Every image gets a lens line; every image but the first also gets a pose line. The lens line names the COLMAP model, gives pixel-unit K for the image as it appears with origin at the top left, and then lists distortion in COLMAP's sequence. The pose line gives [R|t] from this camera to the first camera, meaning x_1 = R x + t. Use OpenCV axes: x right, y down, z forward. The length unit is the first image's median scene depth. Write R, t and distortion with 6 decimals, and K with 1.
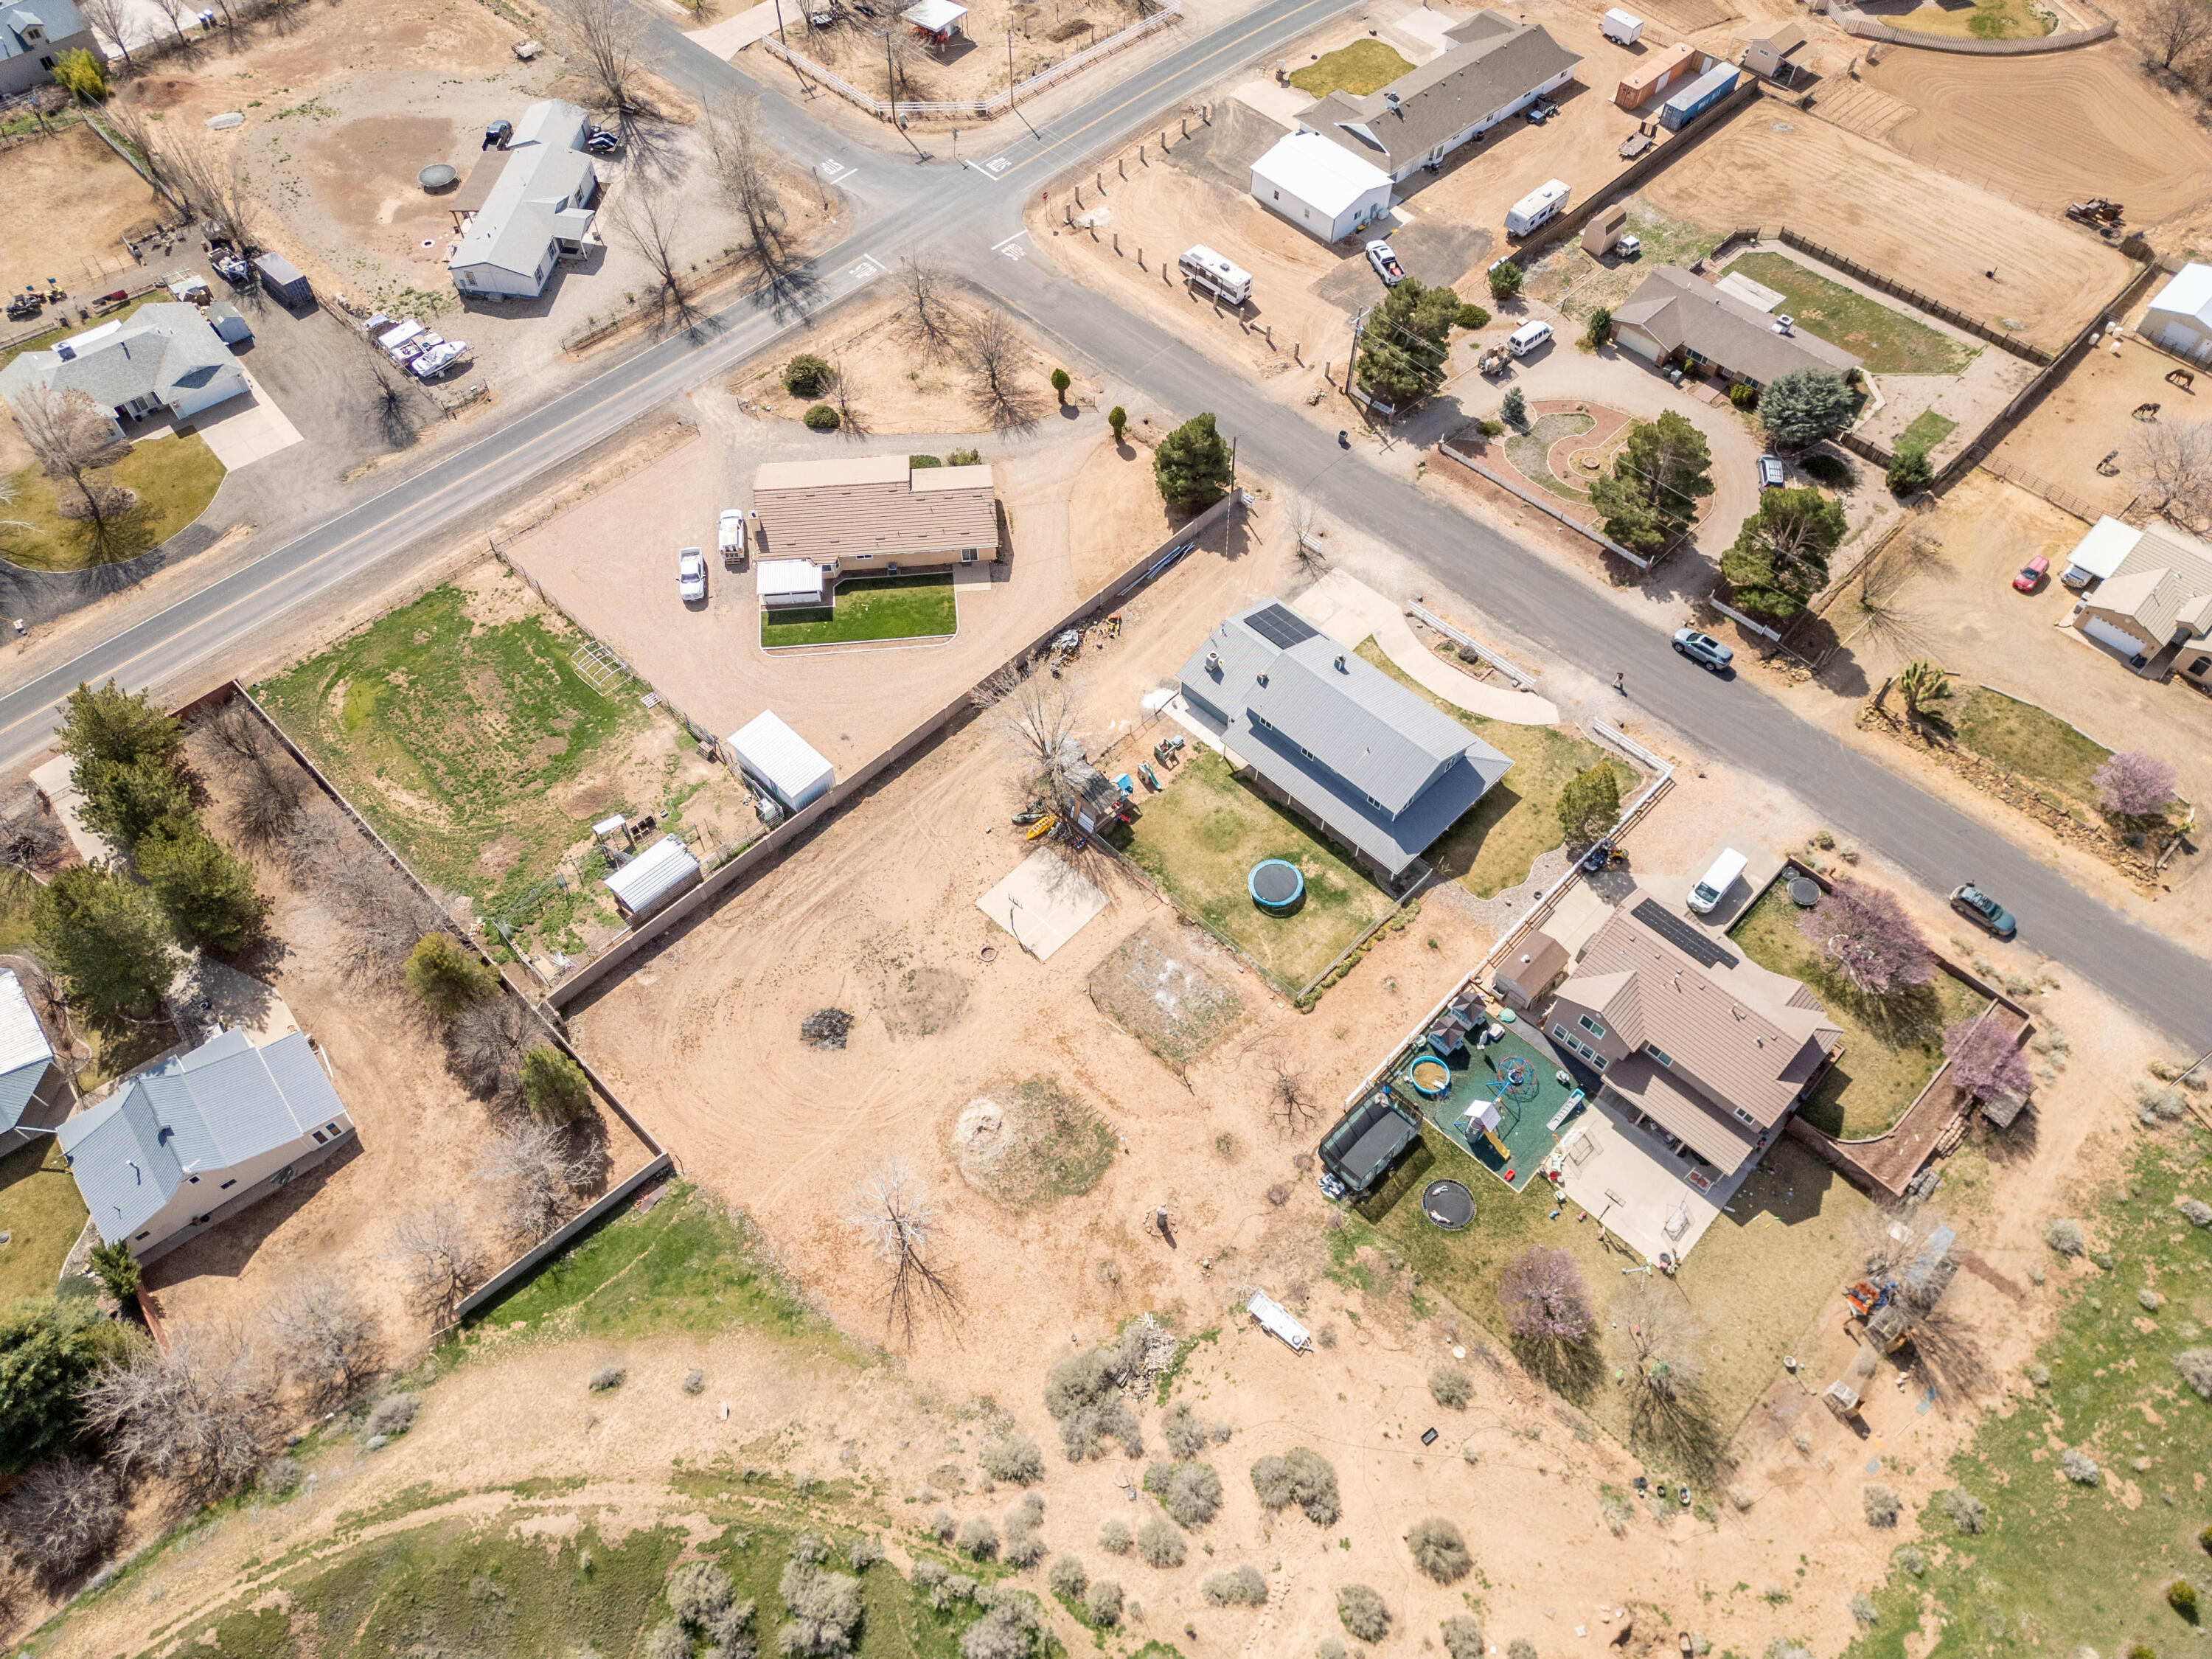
lens RADIAL K [[1546.3, 0, 1107.9], [0, 1546.3, 829.8], [0, 0, 1]] dist [0.074213, -0.065866]
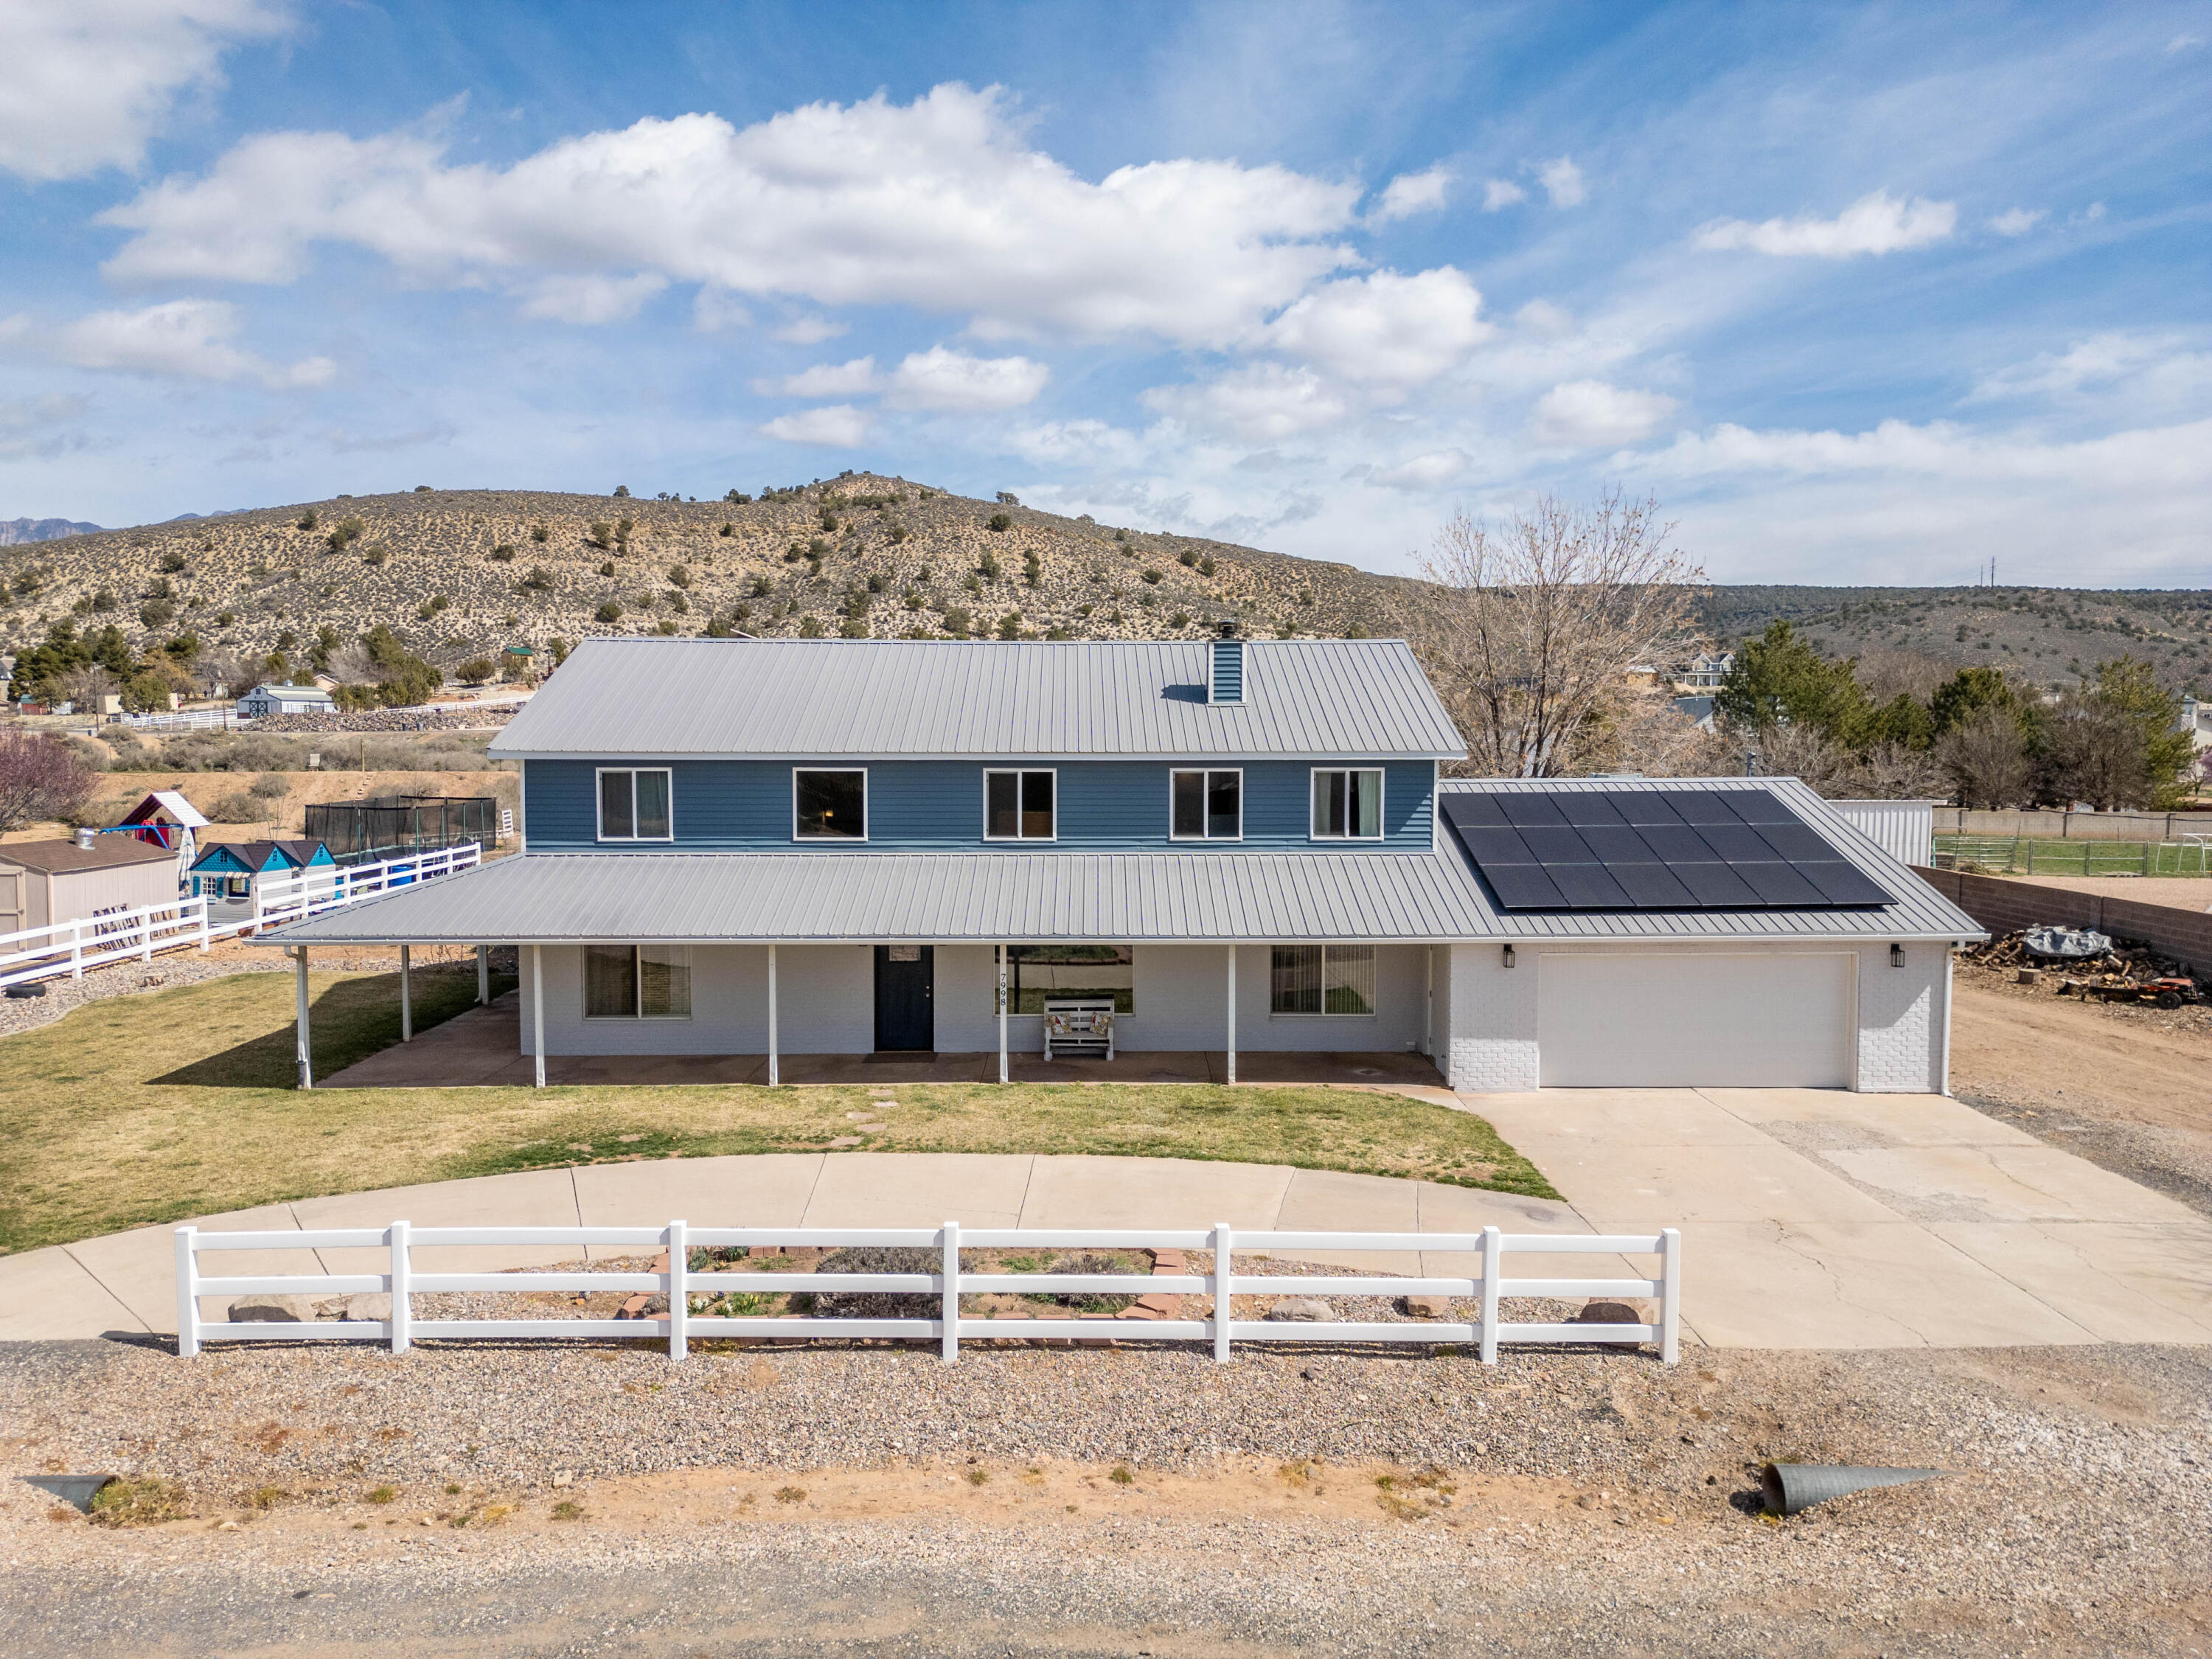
lens RADIAL K [[1546.3, 0, 1108.9], [0, 1546.3, 831.5], [0, 0, 1]] dist [0.074213, -0.065866]
pose [[-0.703209, 0.036149, -0.710063, 0.330409], [-0.590901, 0.525682, 0.611959, -0.228927], [0.395389, 0.849913, -0.348304, 1.125790]]
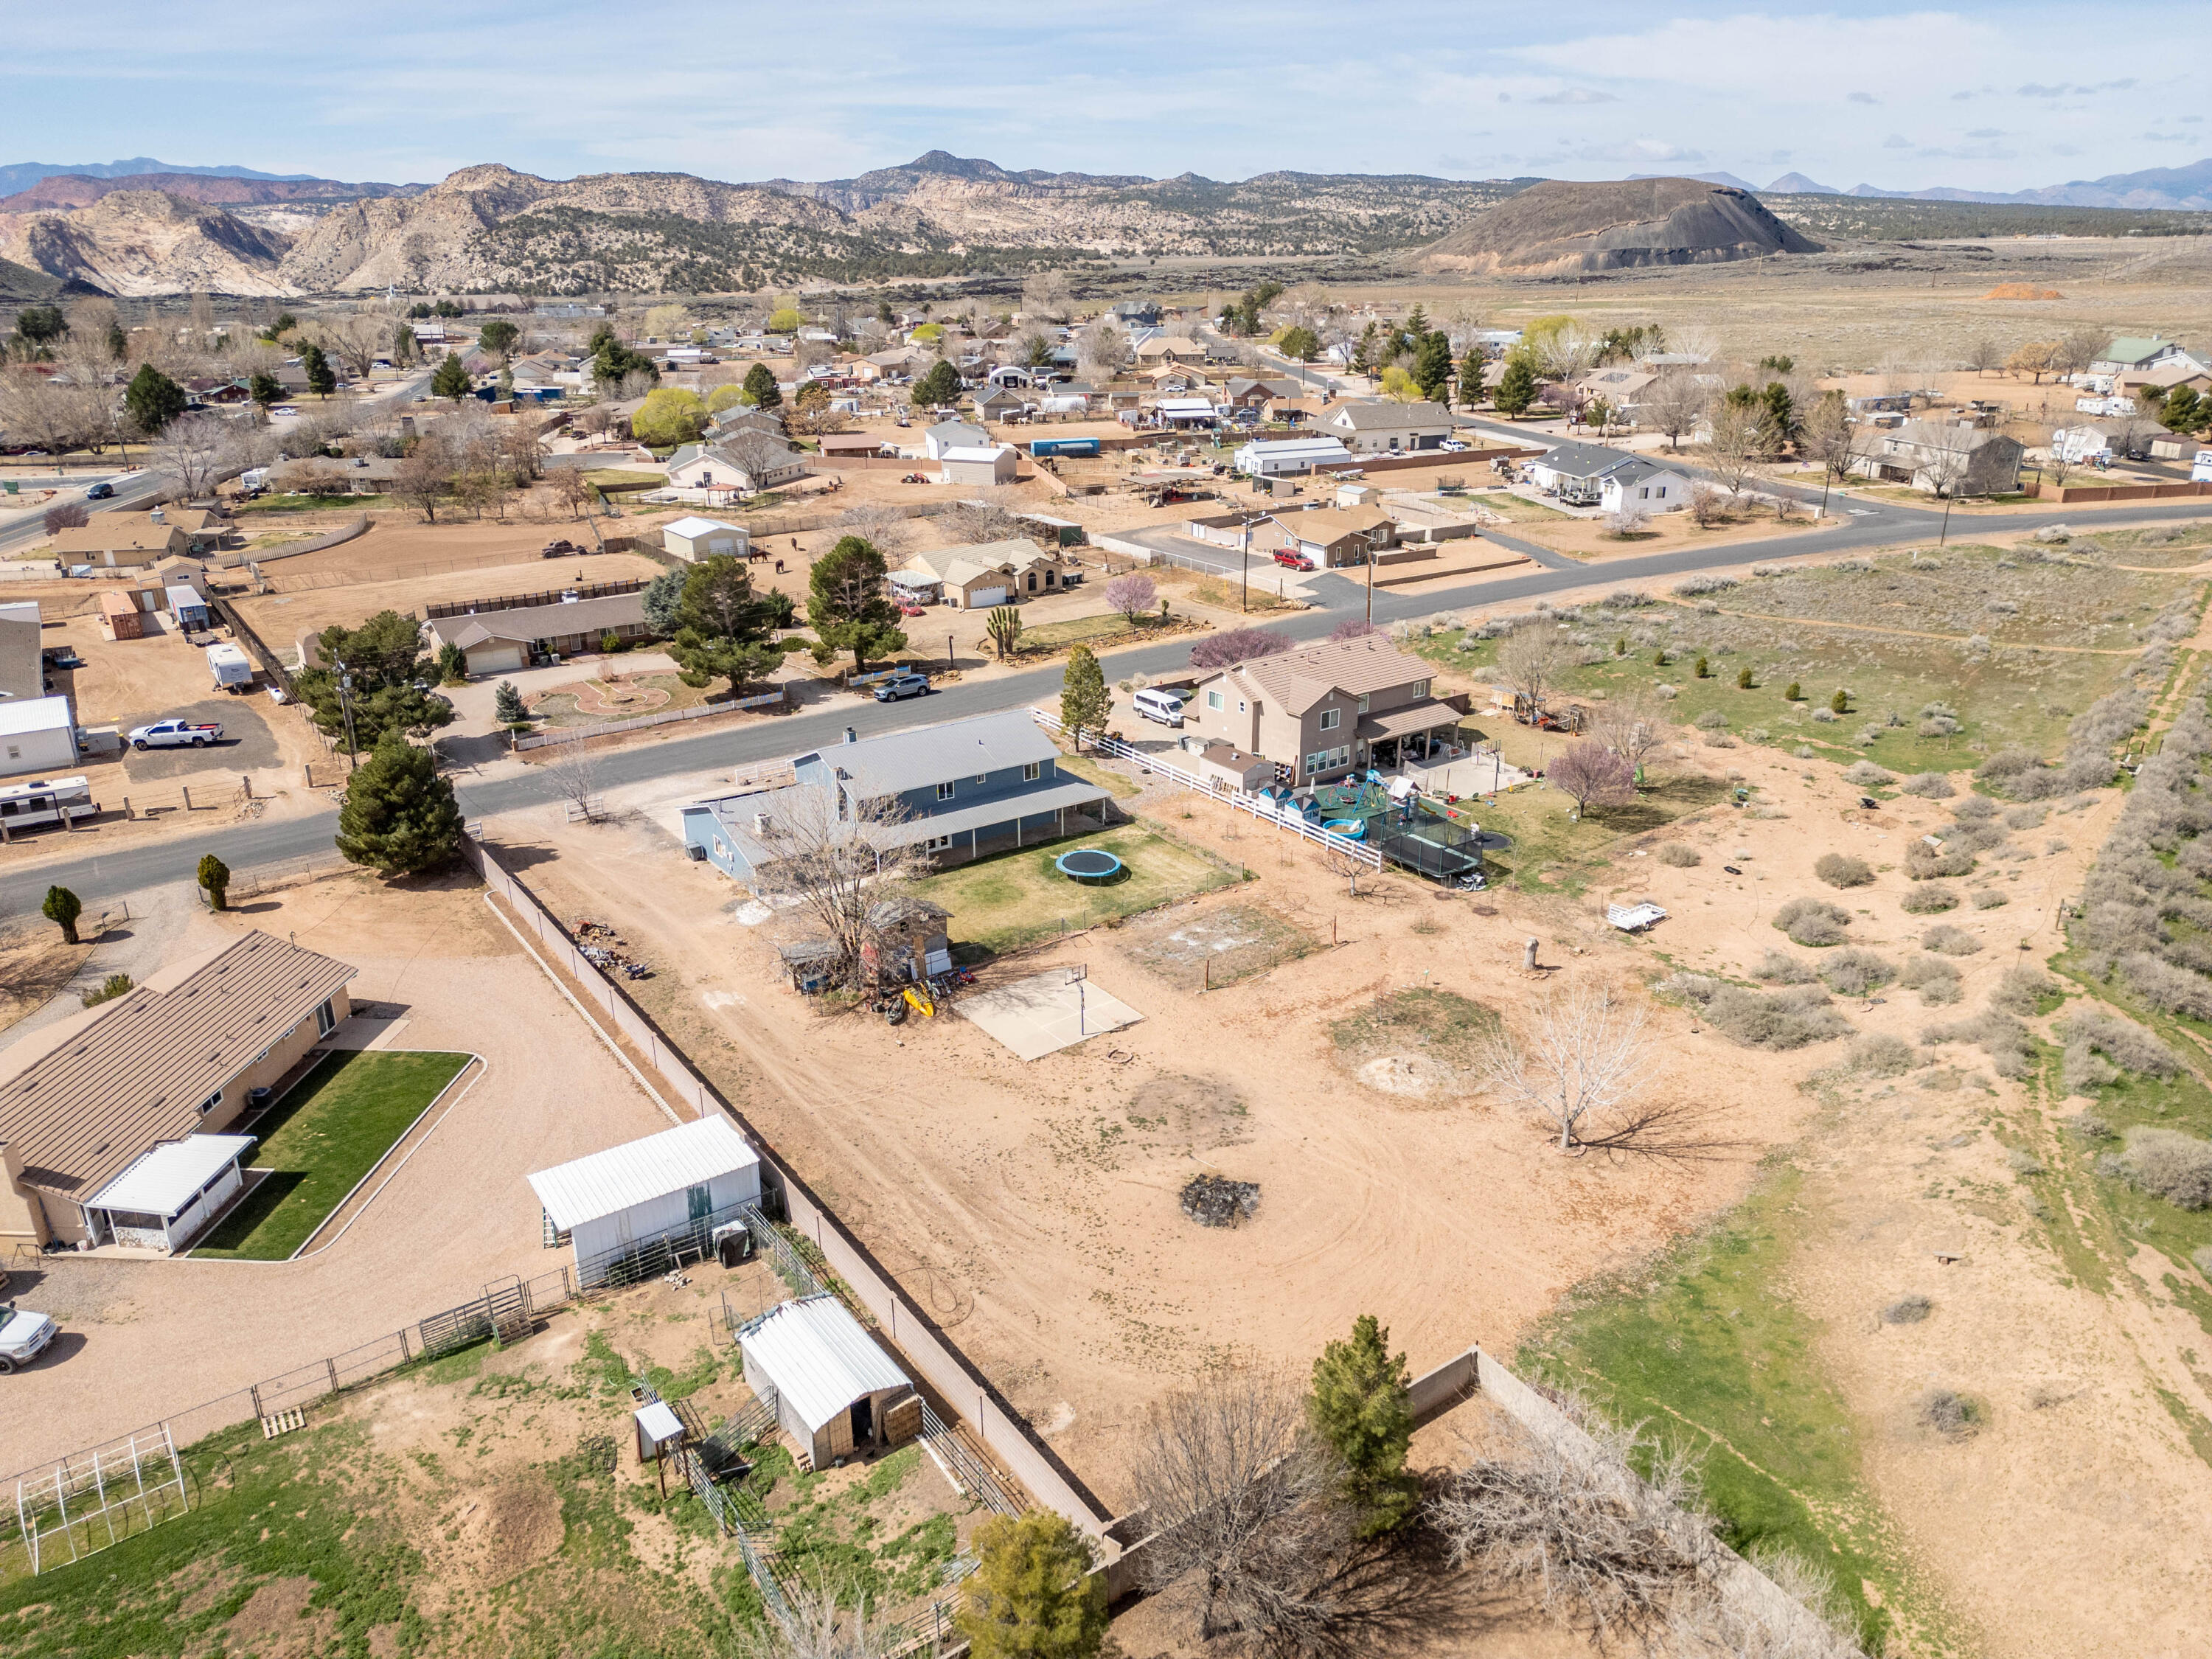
lens RADIAL K [[1546.3, 0, 1111.7], [0, 1546.3, 821.5], [0, 0, 1]] dist [0.074213, -0.065866]
pose [[0.172761, -0.359252, 0.917111, -0.634720], [0.814074, 0.576235, 0.072372, -0.028298], [-0.554471, 0.734092, 0.392008, 0.644283]]
